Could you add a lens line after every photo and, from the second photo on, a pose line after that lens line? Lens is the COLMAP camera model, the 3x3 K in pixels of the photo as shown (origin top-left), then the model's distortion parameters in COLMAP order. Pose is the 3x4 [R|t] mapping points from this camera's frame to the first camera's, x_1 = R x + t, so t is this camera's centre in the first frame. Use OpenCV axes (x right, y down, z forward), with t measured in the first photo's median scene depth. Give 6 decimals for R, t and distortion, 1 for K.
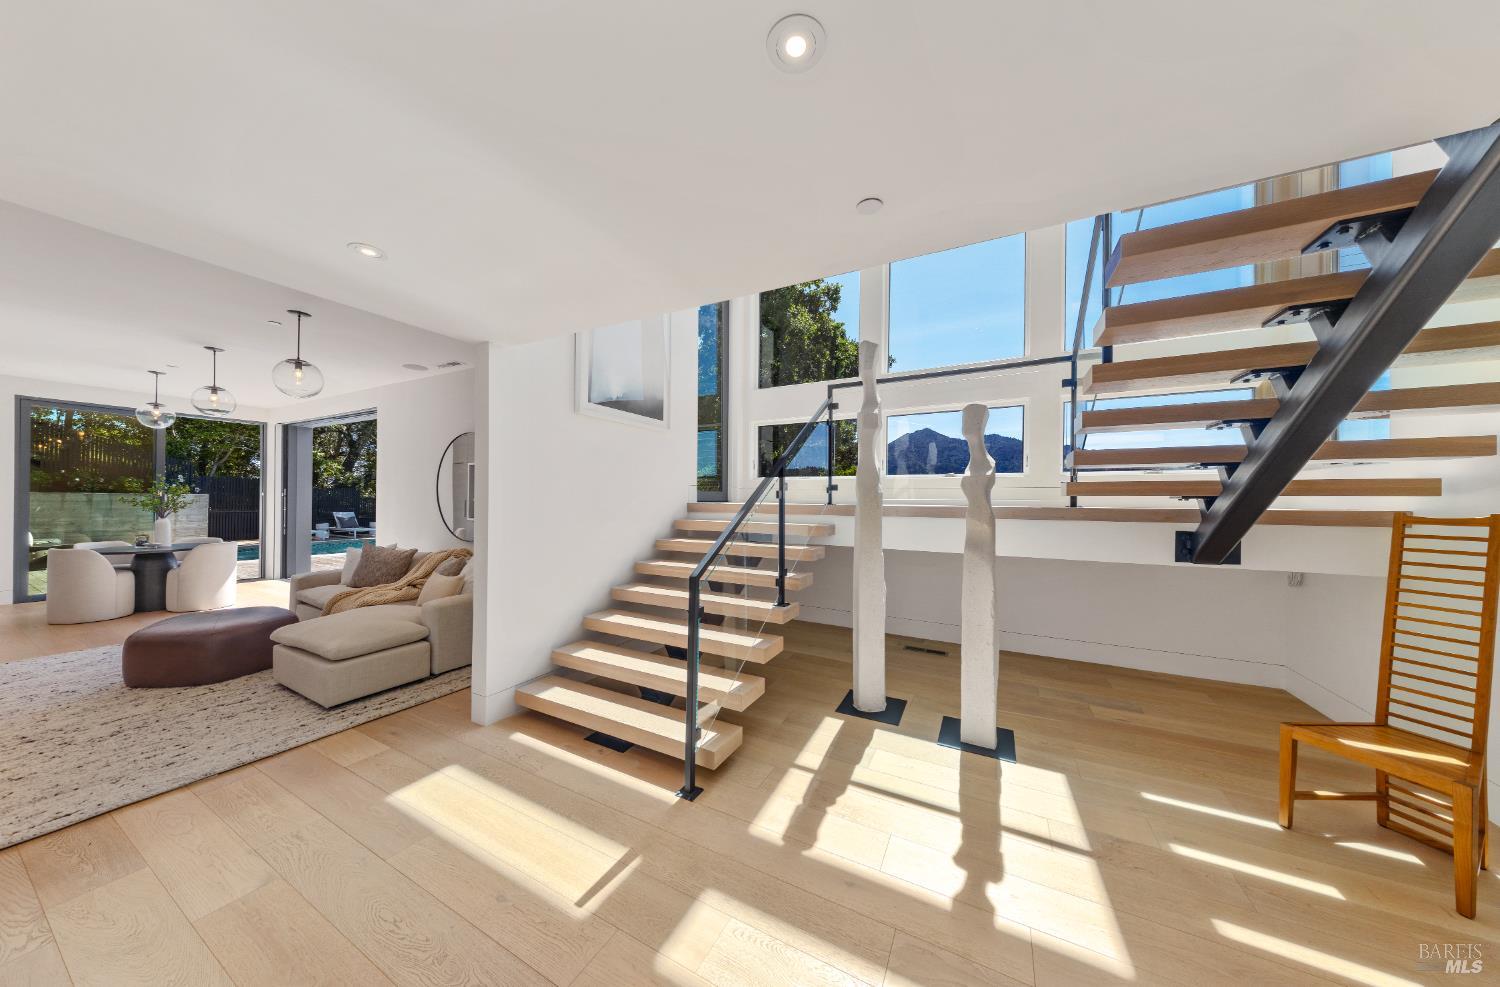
lens RADIAL K [[465.6, 0, 743.3], [0, 465.6, 497.3], [0, 0, 1]] dist [-0.001063, -0.000172]
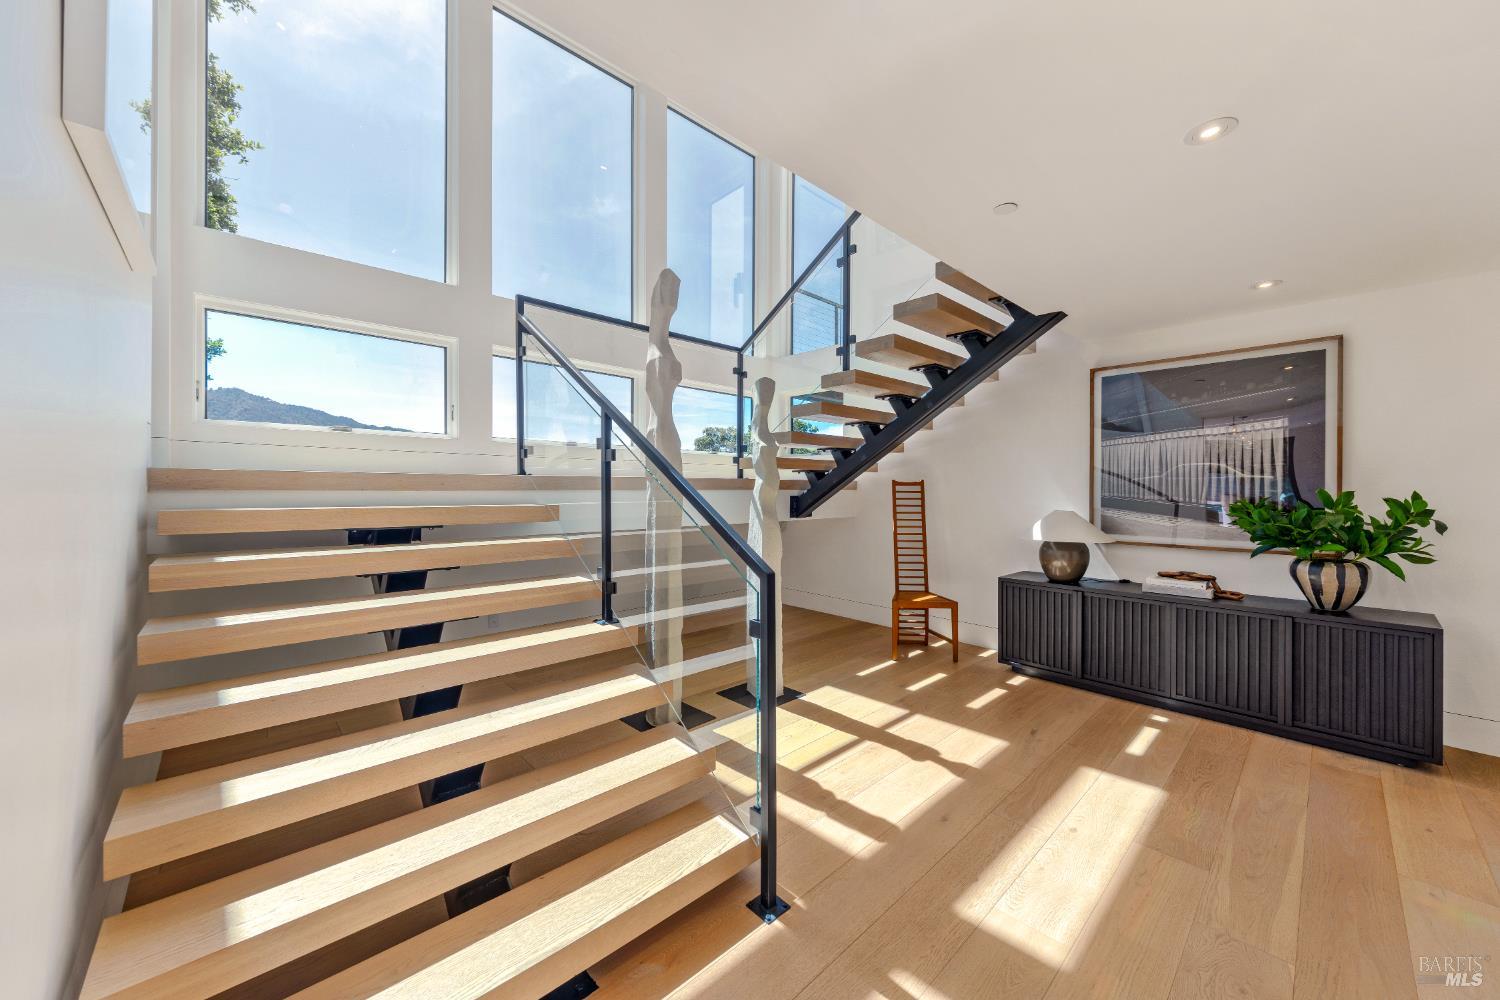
lens RADIAL K [[542.6, 0, 755.6], [0, 542.6, 489.5], [0, 0, 1]] dist [0.013268, -0.008149]
pose [[0.312285, -0.010607, 0.949929, -0.847565], [-0.007287, 0.999881, 0.013561, 0.043637], [-0.949961, -0.011157, 0.312170, 0.793264]]
